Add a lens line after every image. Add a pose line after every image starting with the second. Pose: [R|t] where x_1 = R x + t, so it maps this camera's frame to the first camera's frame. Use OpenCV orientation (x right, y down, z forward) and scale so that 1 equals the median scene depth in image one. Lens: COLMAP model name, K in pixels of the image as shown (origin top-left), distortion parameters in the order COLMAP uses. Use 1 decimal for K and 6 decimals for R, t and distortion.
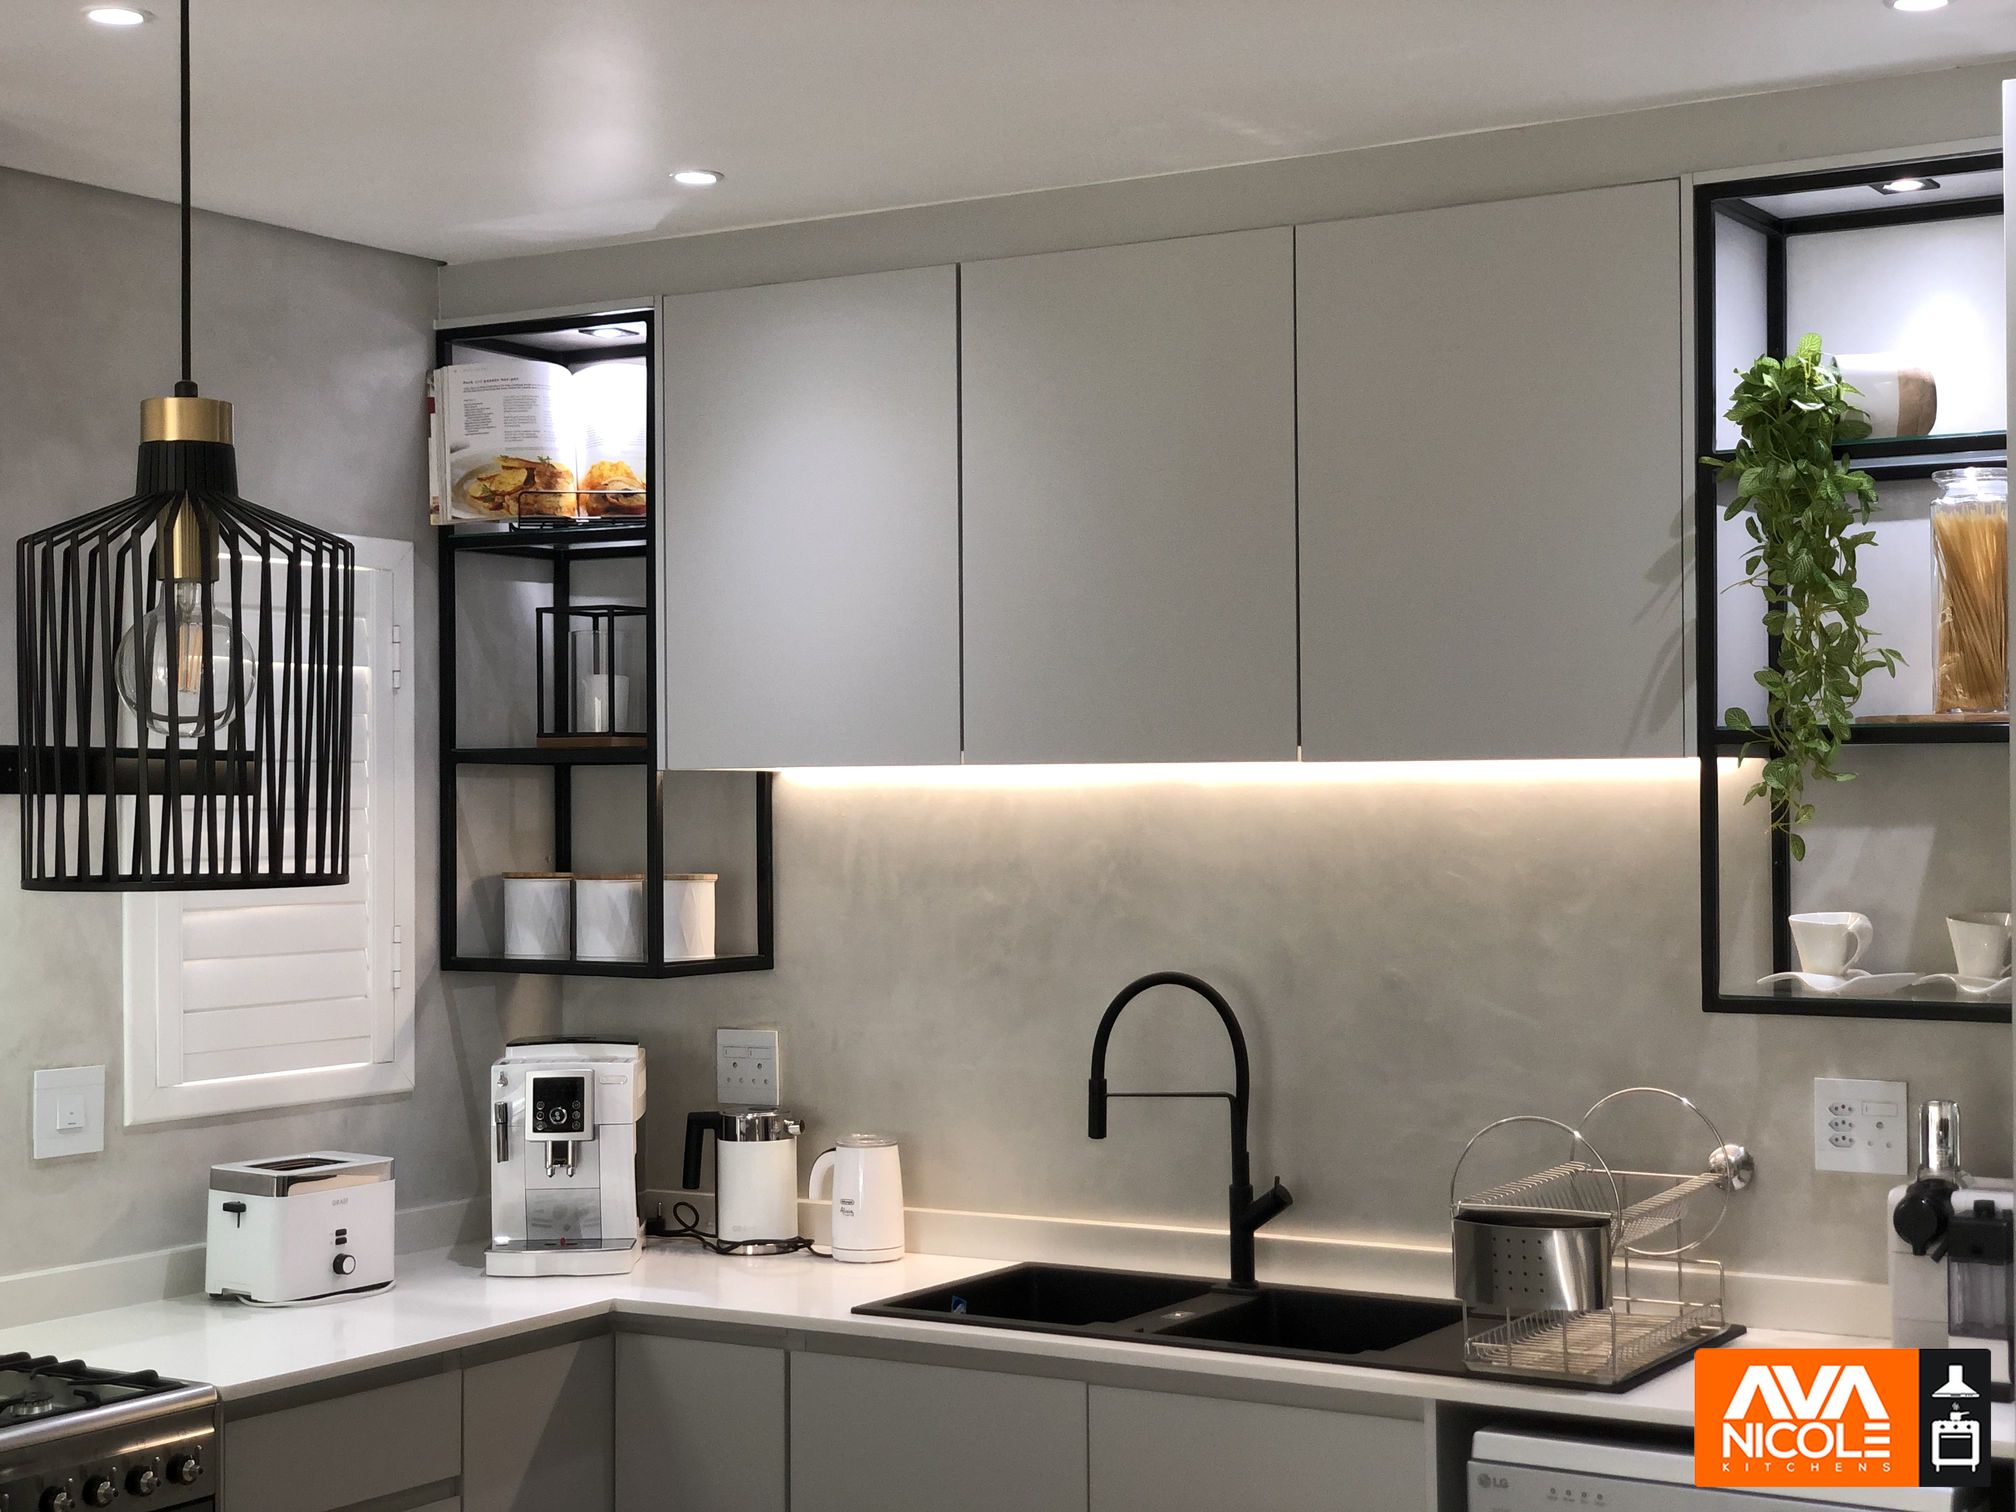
lens RADIAL K [[3055.5, 0, 1029.6], [0, 3055.5, 749.7], [0, 0, 1]] dist [0.085651, 0.000000]
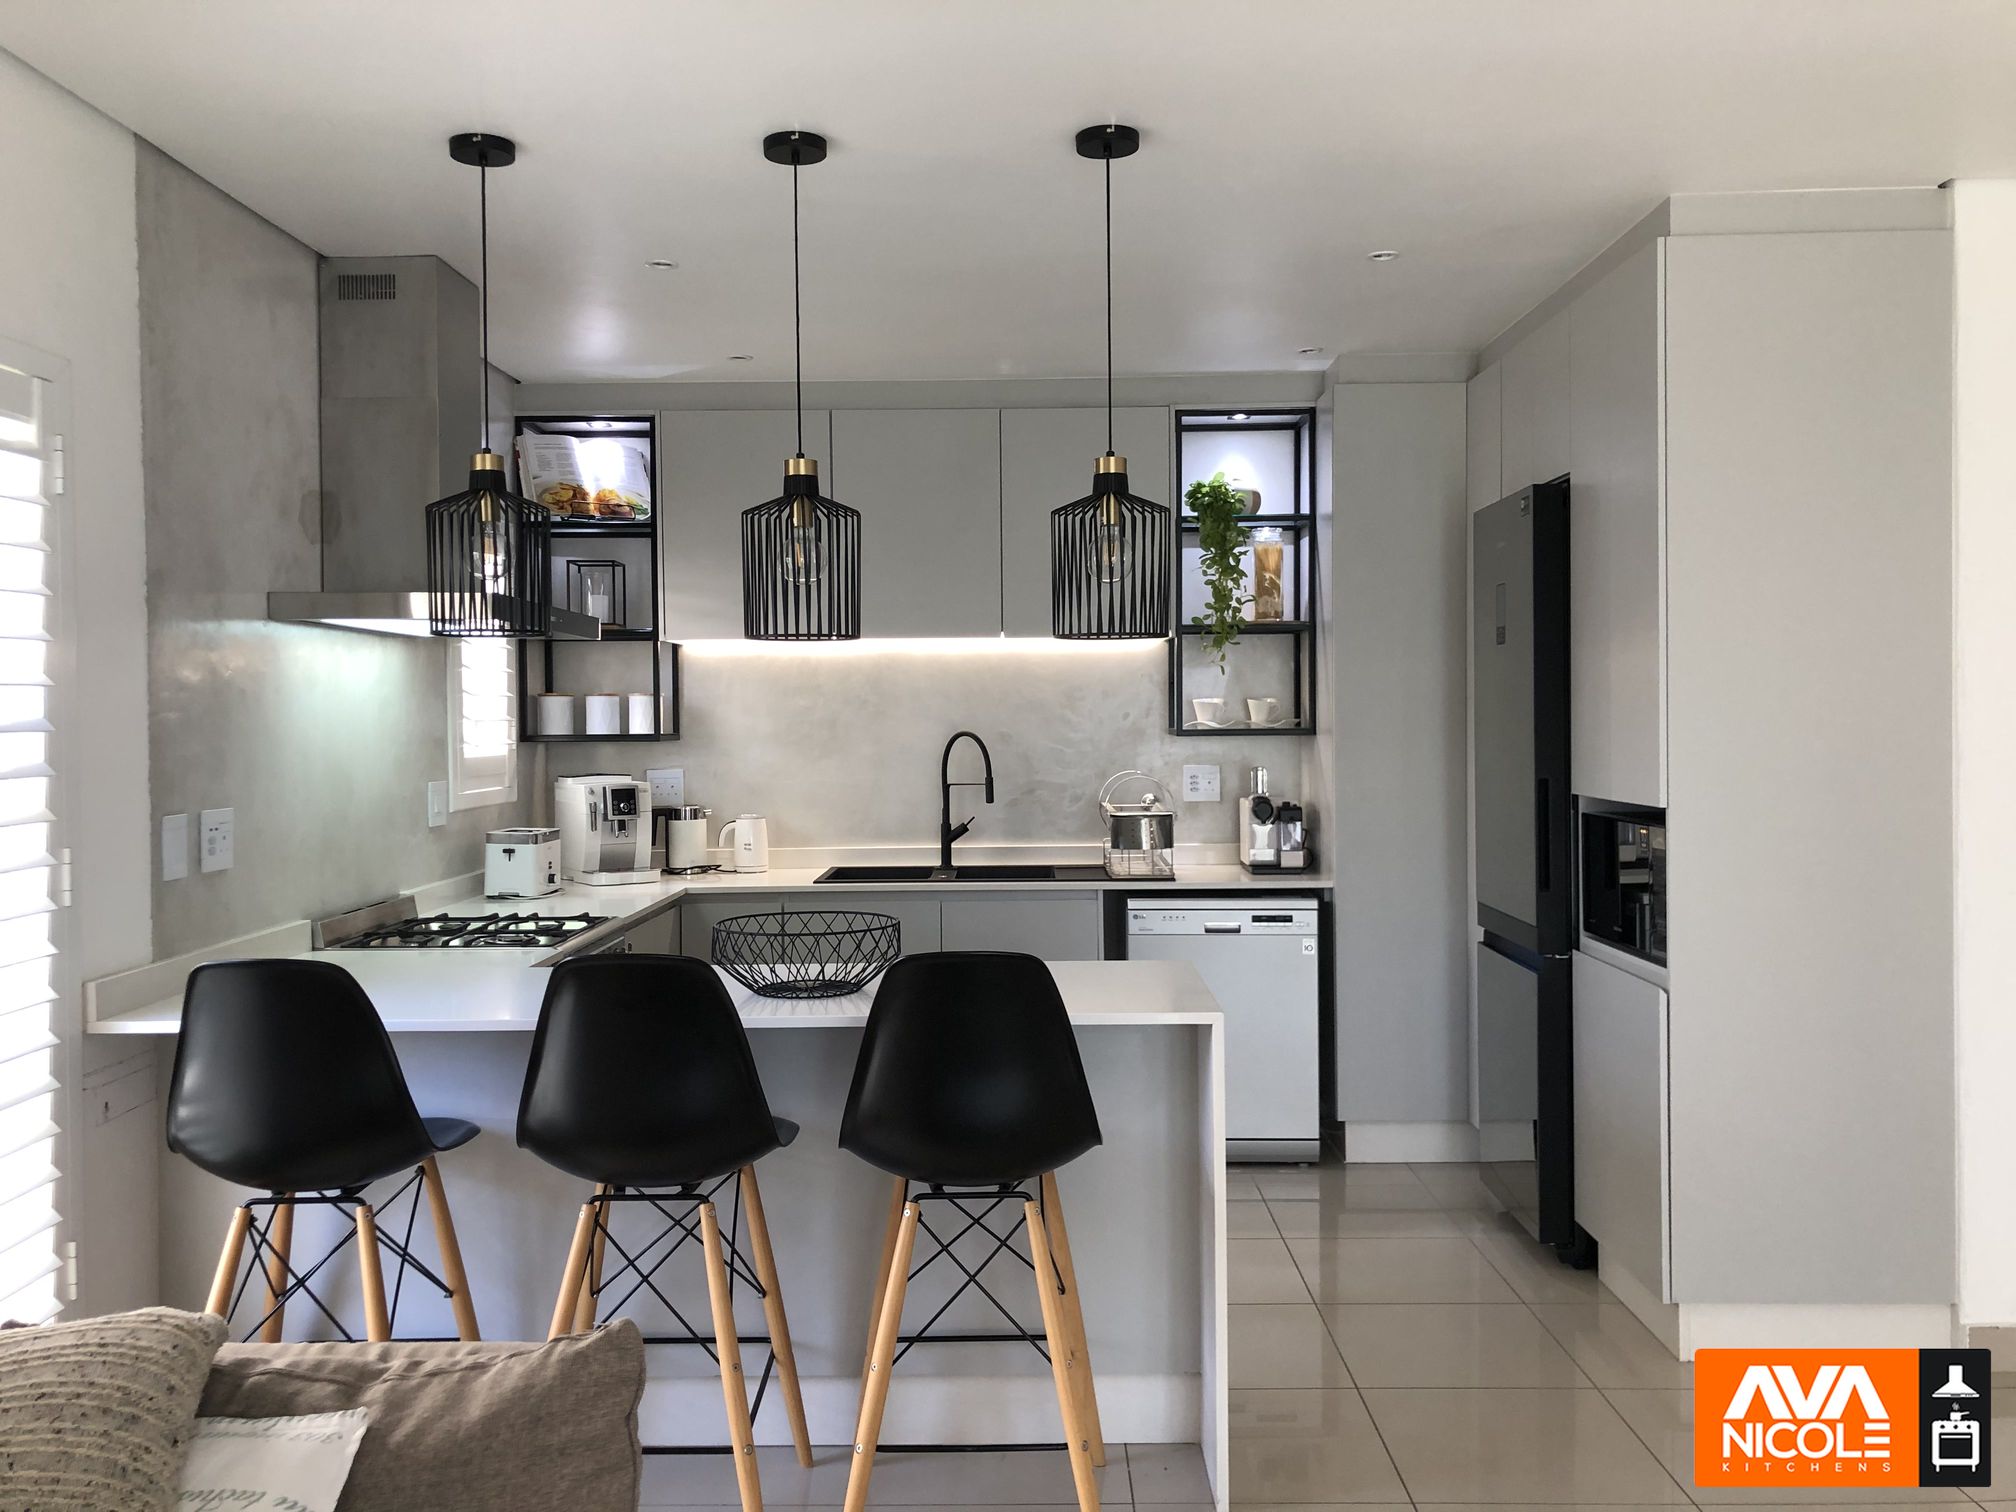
lens RADIAL K [[1668.8, 0, 1016.4], [0, 1668.8, 735.2], [0, 0, 1]] dist [0.045694, -0.052453]
pose [[0.856865, -0.008529, 0.515470, -0.530656], [-0.004076, 0.999720, 0.023316, 0.046338], [-0.515525, -0.022080, 0.856590, -0.101501]]
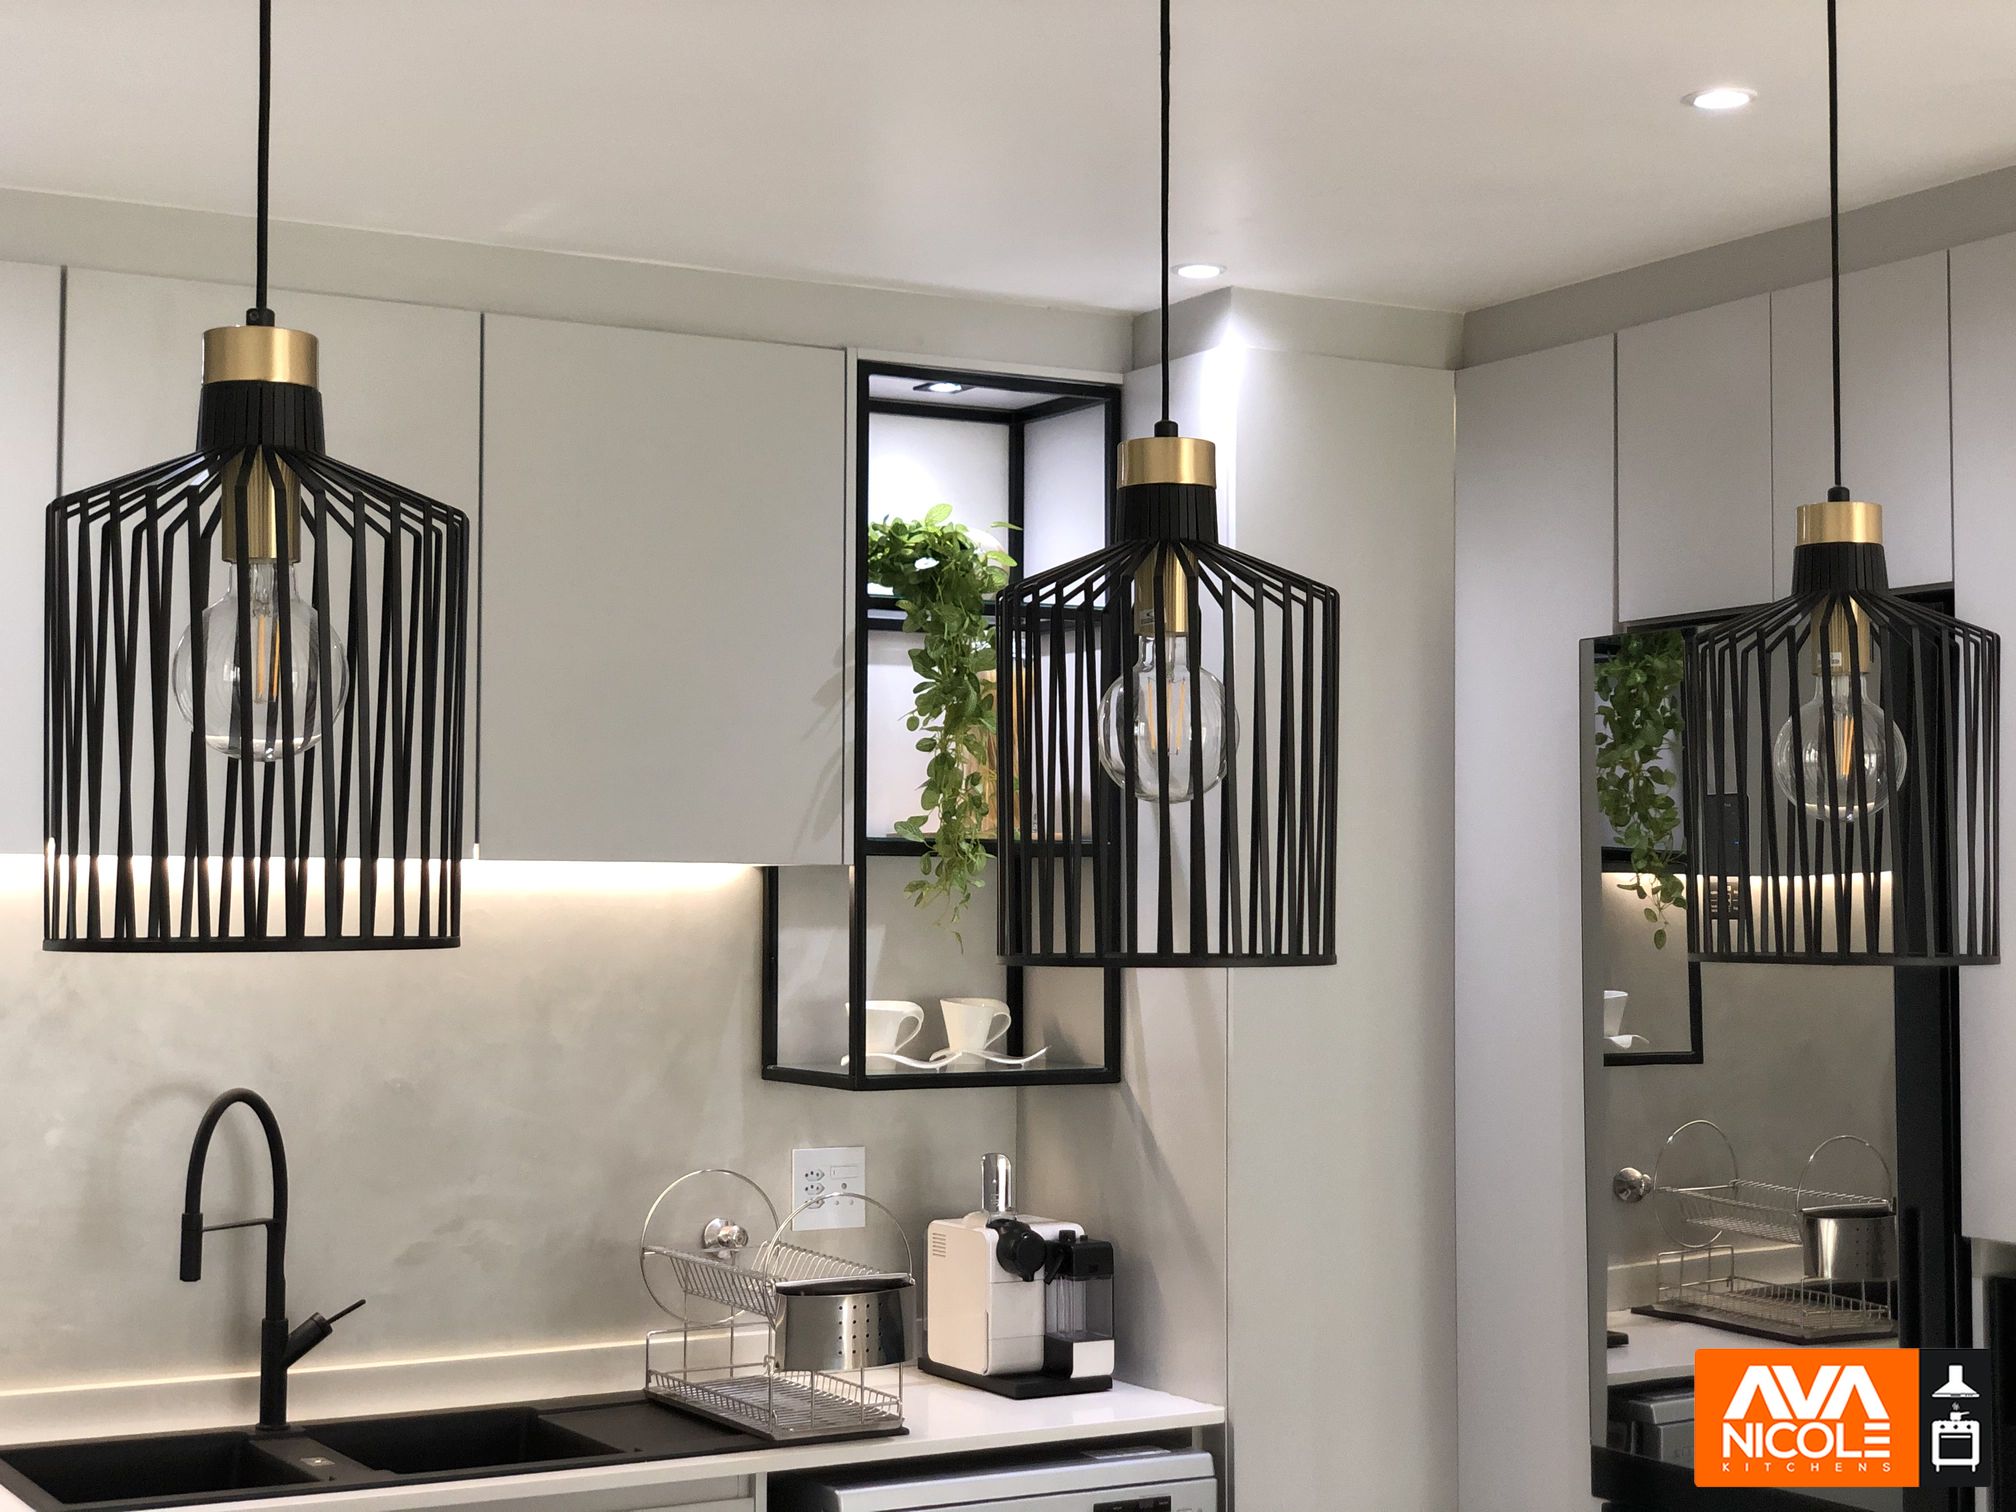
lens RADIAL K [[3055.5, 0, 1022.3], [0, 3055.5, 751.6], [0, 0, 1]] dist [0.085651, 0.000000]
pose [[0.479792, 0.052419, 0.875815, -0.642607], [-0.015759, 0.998568, -0.051132, 0.015724], [-0.877240, 0.010731, 0.479931, 0.355763]]
